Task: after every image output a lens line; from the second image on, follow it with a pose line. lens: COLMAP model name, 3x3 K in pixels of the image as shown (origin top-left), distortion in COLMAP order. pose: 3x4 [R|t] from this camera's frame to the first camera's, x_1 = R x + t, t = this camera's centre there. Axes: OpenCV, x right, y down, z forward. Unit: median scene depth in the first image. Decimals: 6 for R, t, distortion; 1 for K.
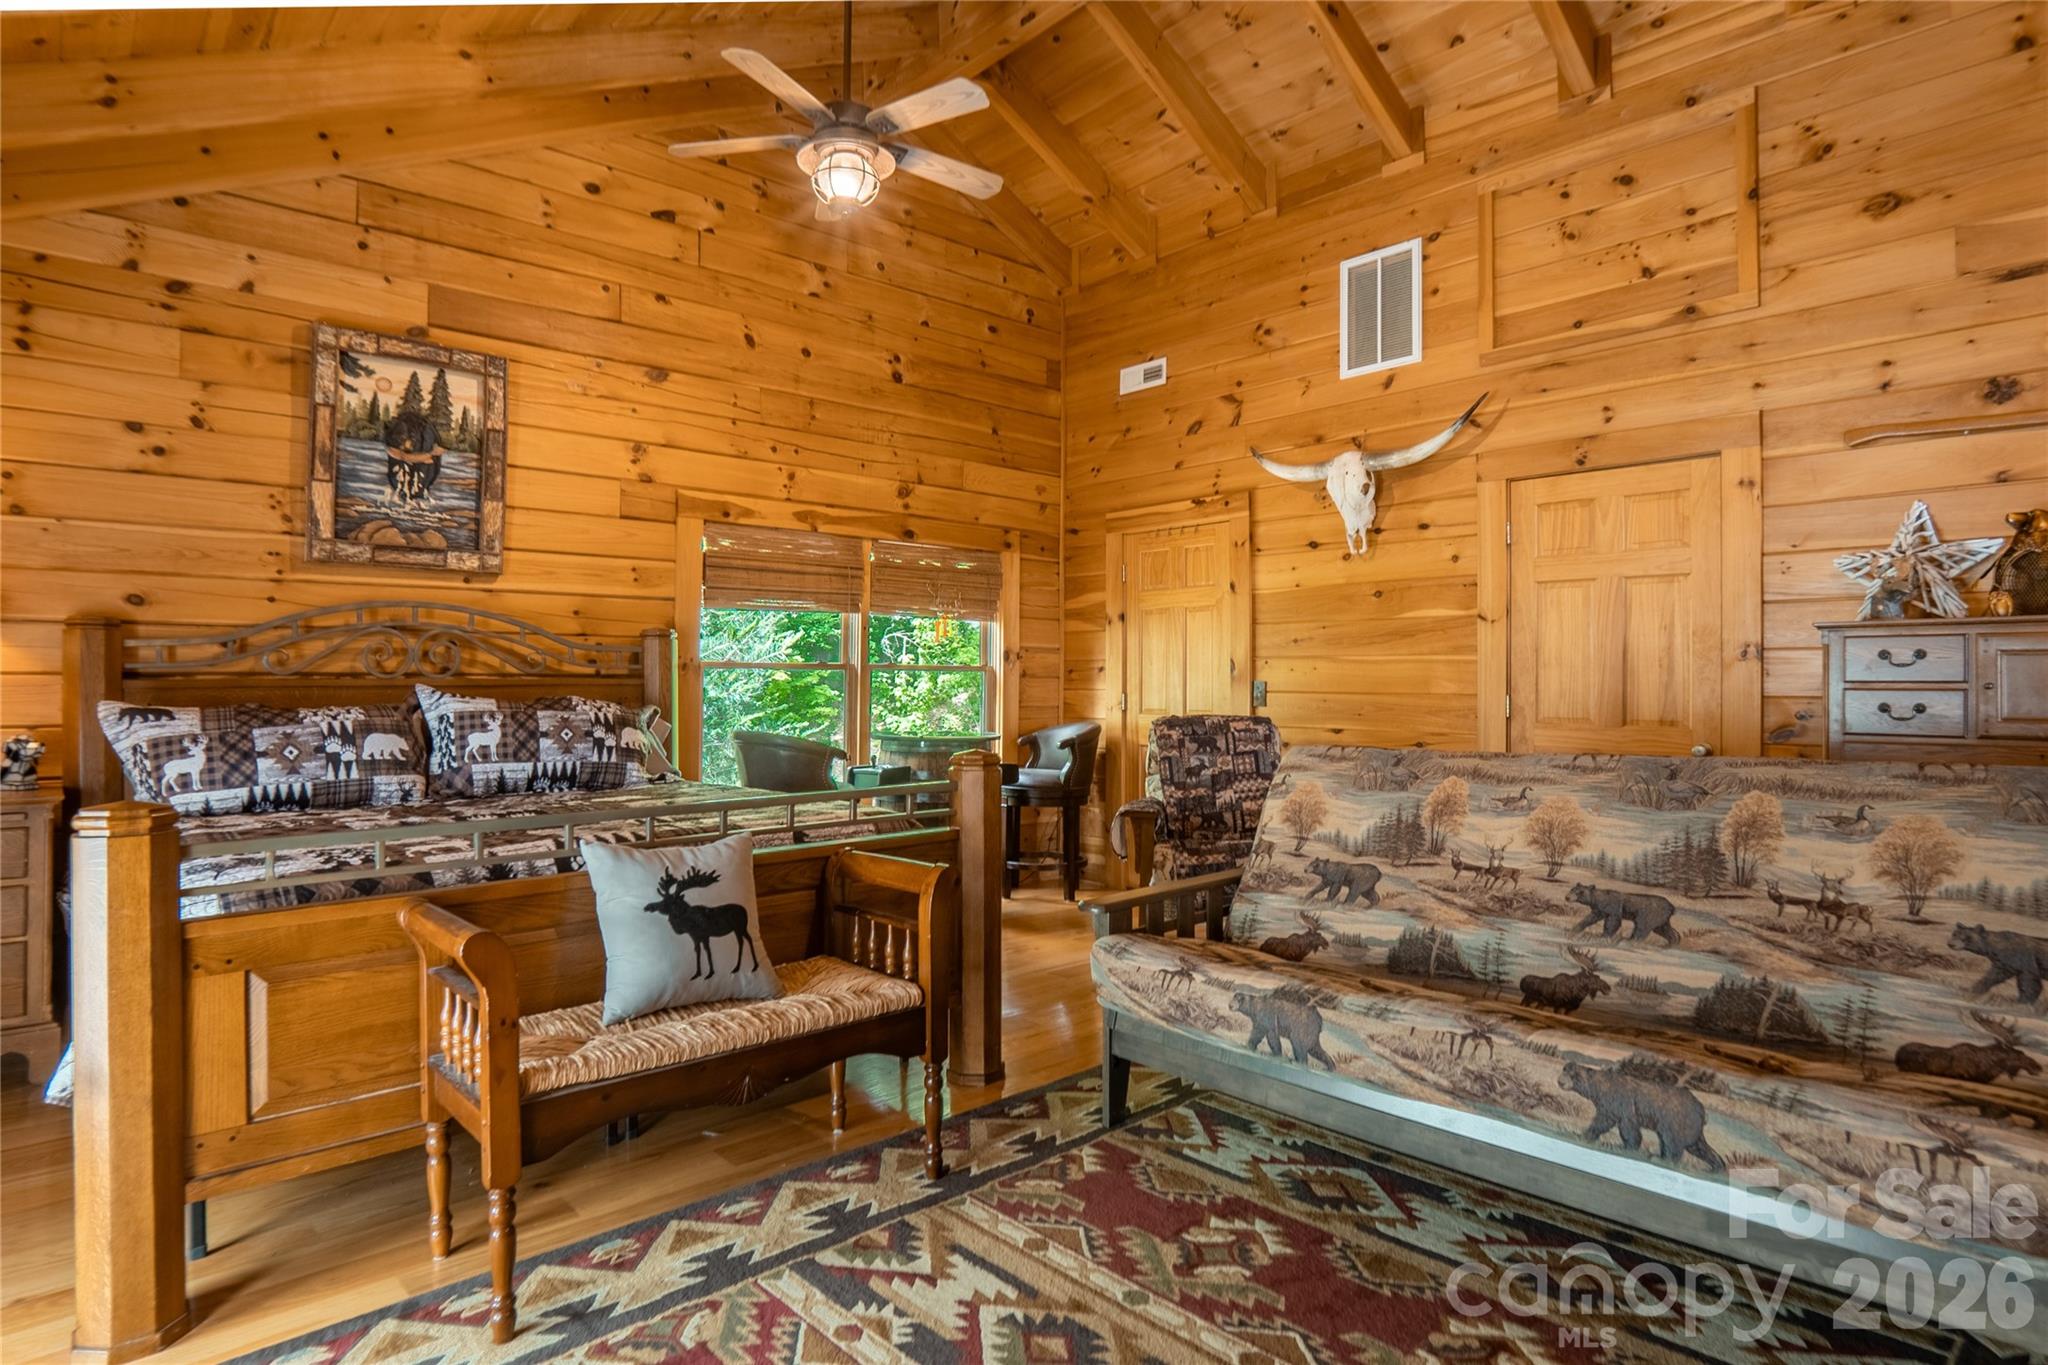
lens RADIAL K [[1106.8, 0, 1025.6], [0, 1106.8, 677.5], [0, 0, 1]] dist [-0.024266, 0.004015]
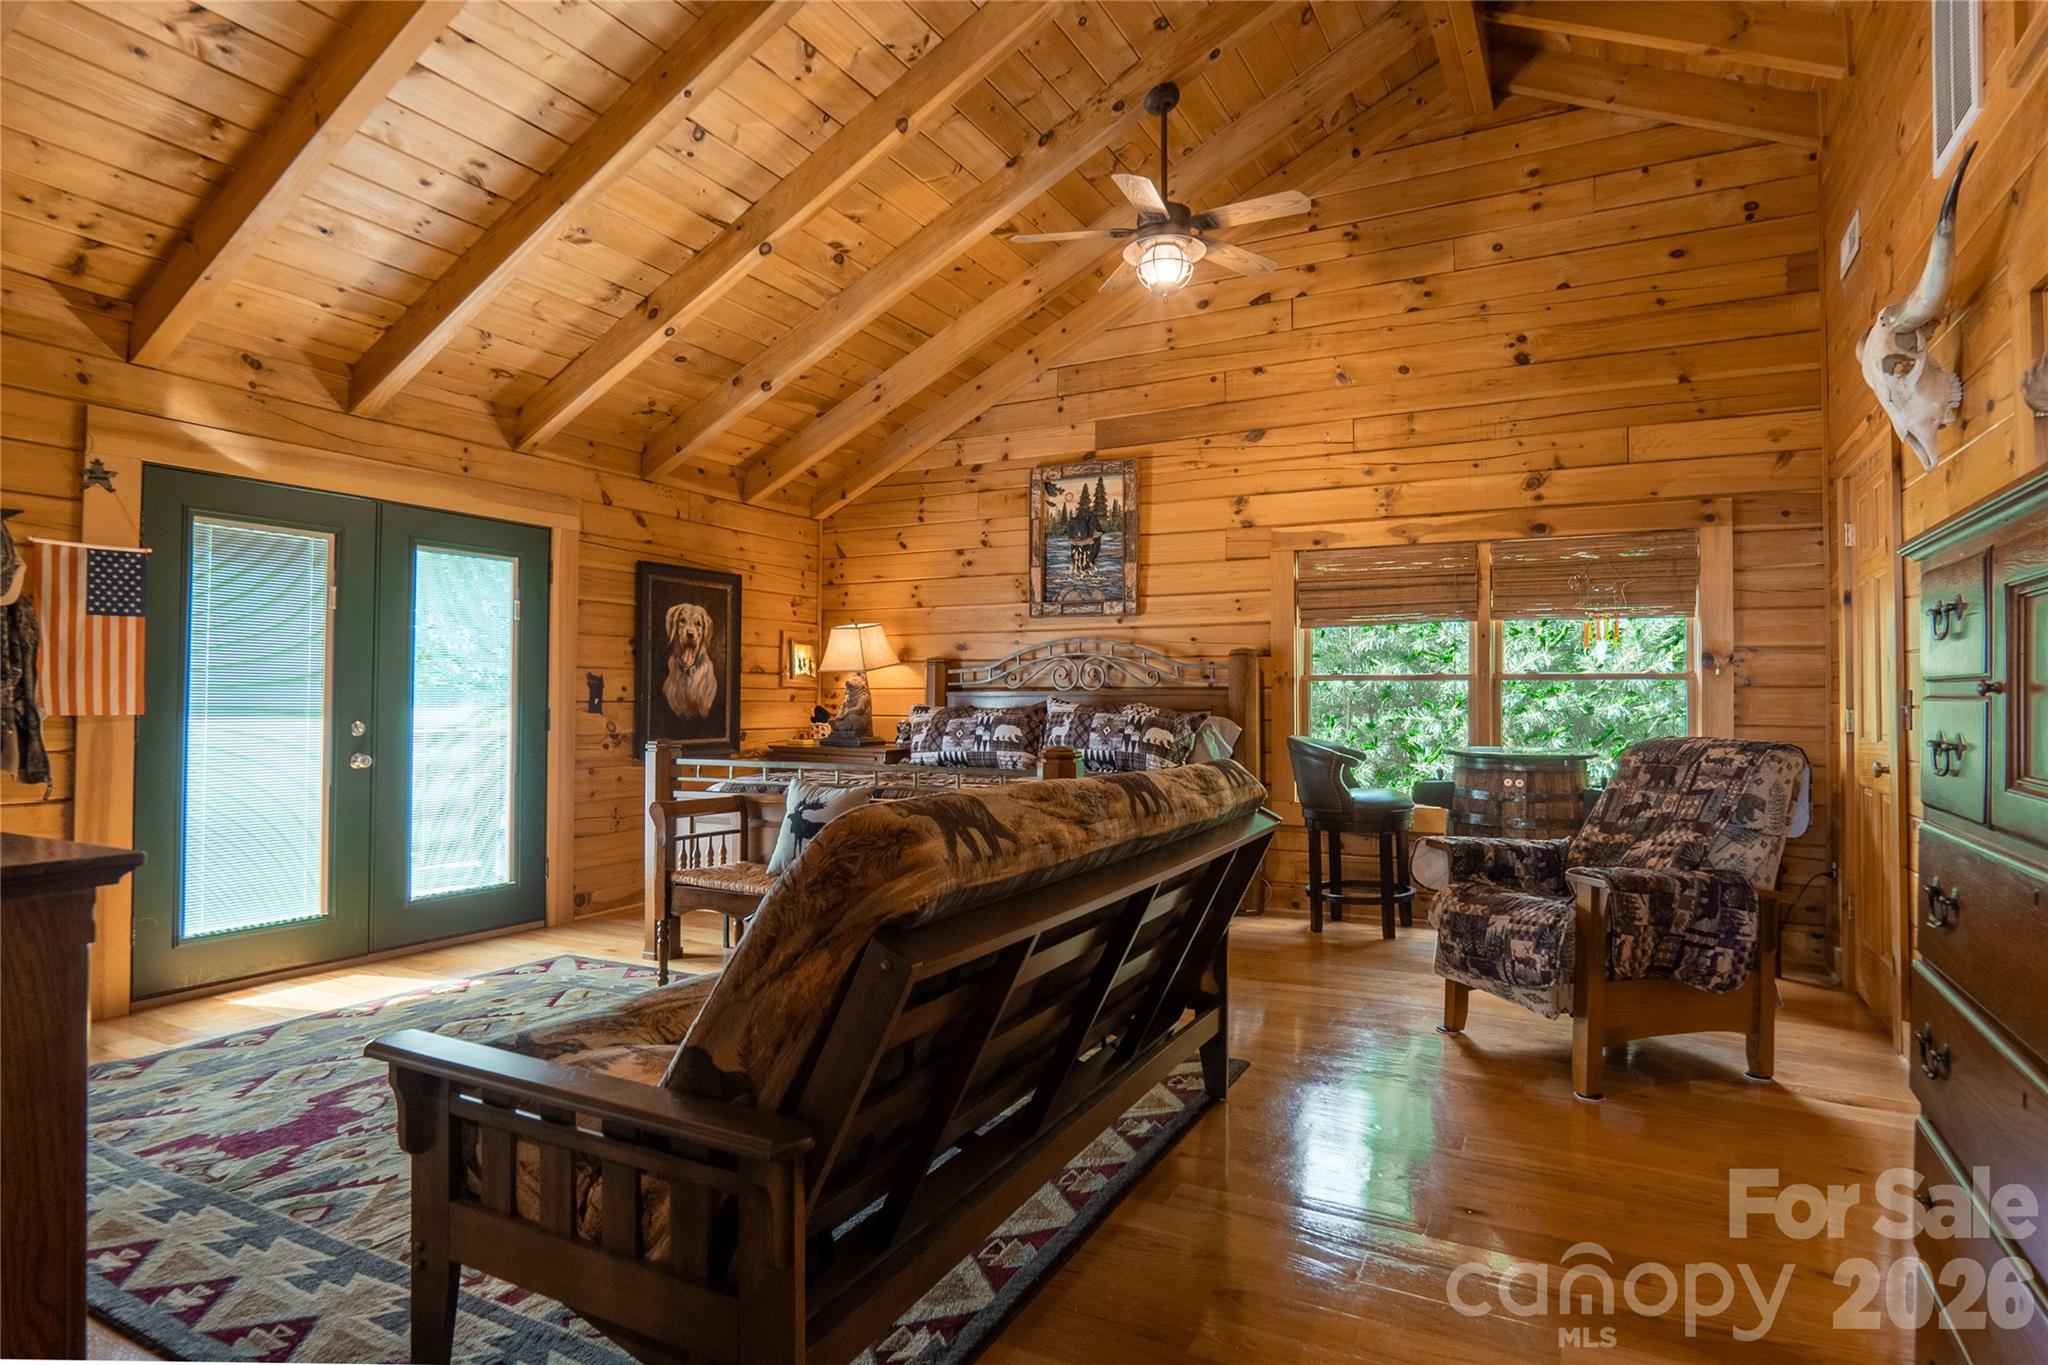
lens RADIAL K [[1106.8, 0, 1022.0], [0, 1106.8, 680.8], [0, 0, 1]] dist [-0.024266, 0.004015]
pose [[0.334897, -0.013323, -0.942161, 0.809366], [0.001888, 0.999908, -0.013469, 0.007467], [0.942253, 0.002732, 0.334891, 0.415450]]
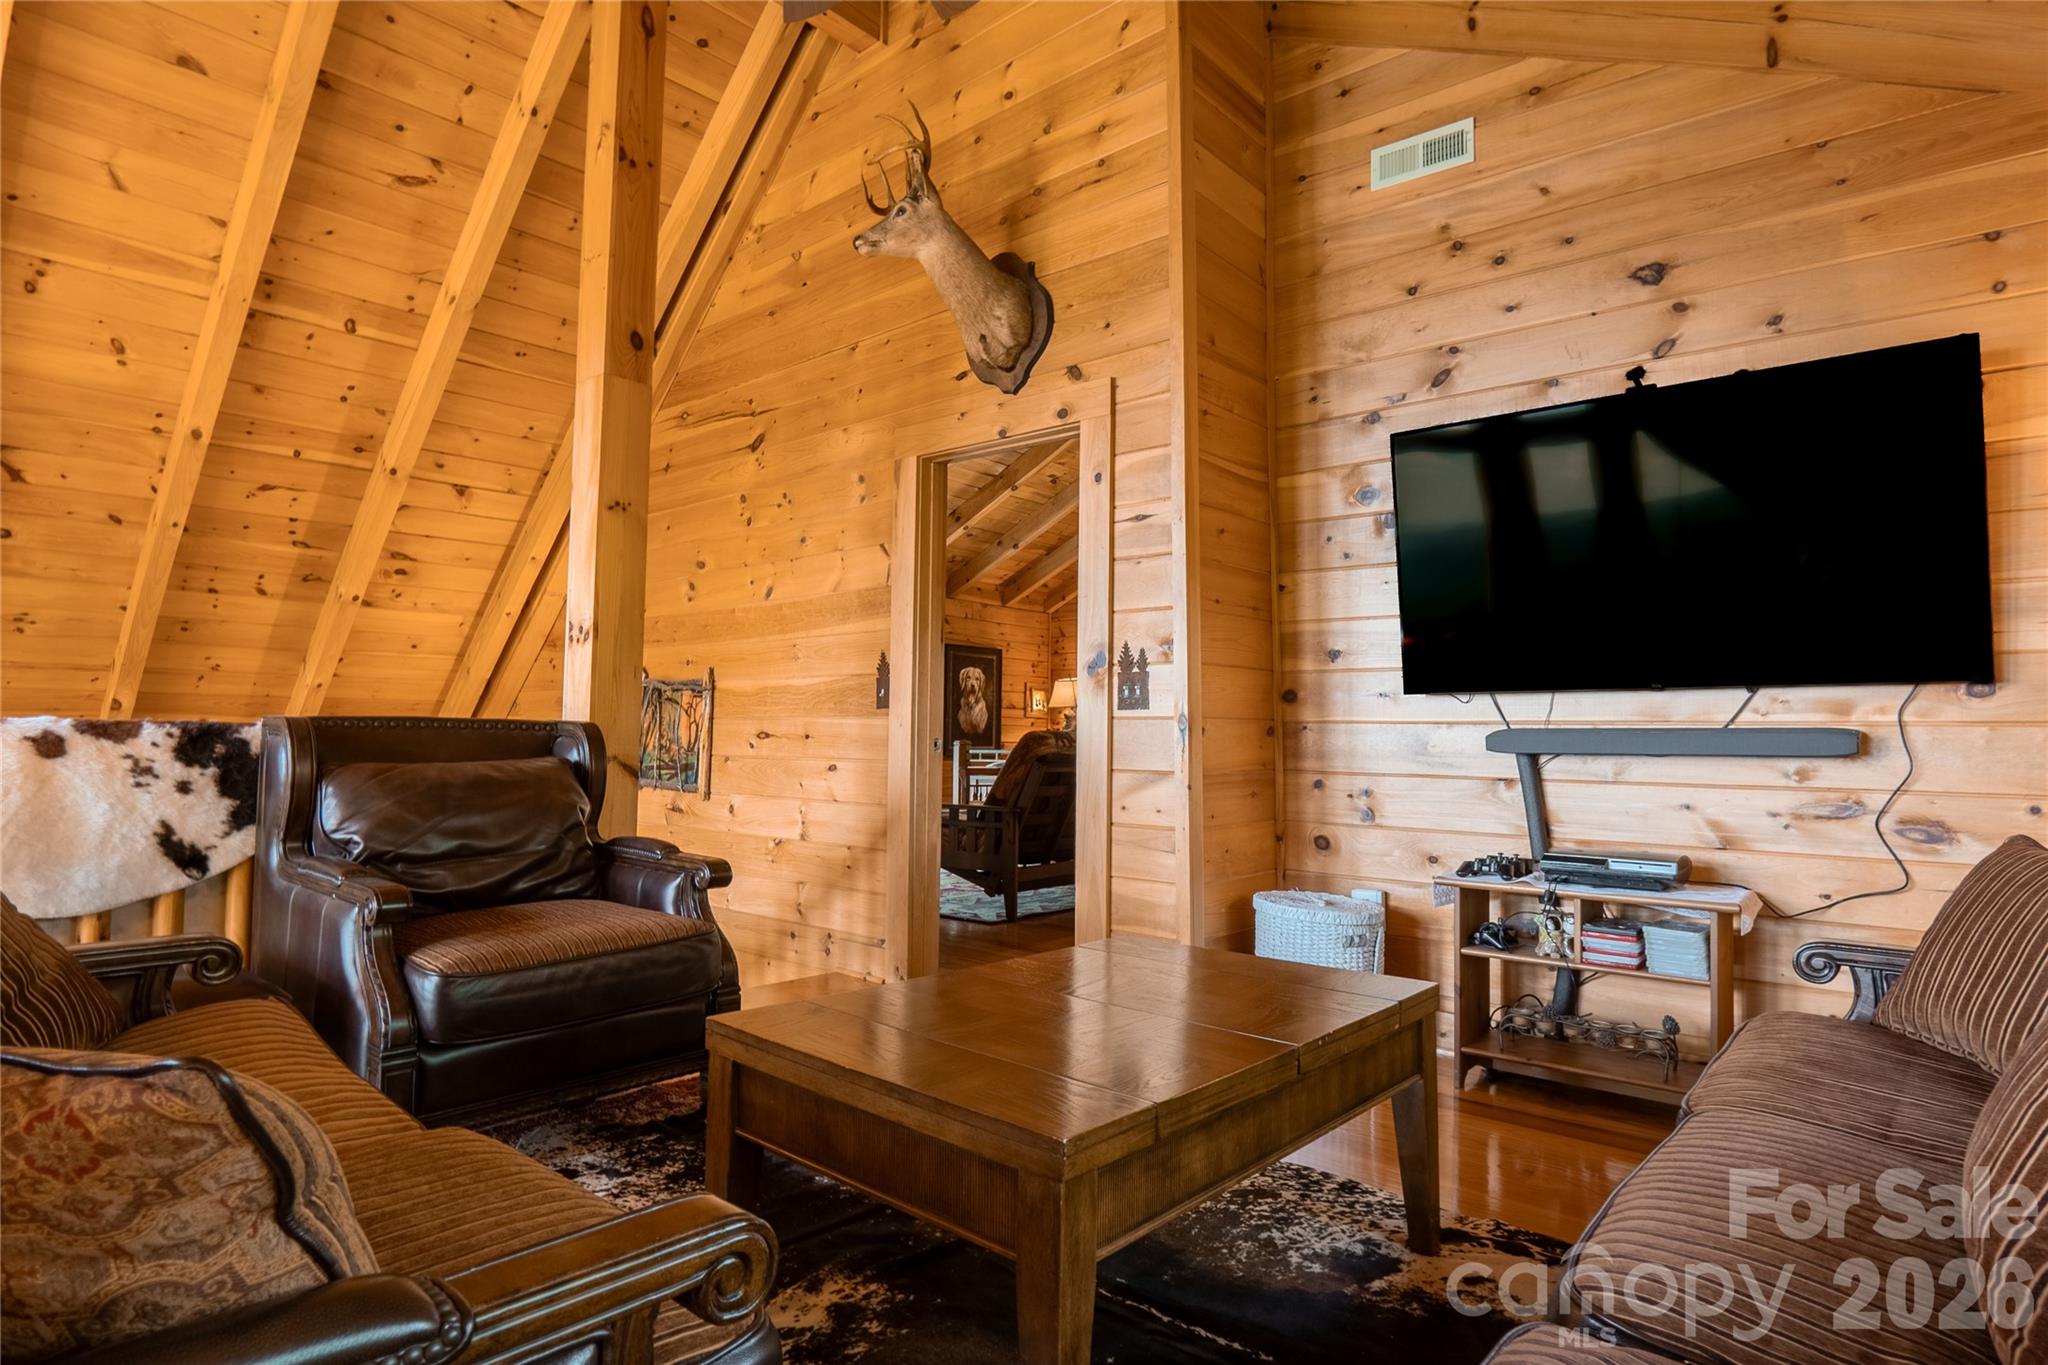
lens RADIAL K [[1106.8, 0, 1018.4], [0, 1106.8, 685.1], [0, 0, 1]] dist [-0.024266, 0.004015]
pose [[0.109311, -0.052047, -0.992644, 1.801302], [-0.004761, 0.998589, -0.052883, 0.058419], [0.993996, 0.010507, 0.108909, 0.318913]]
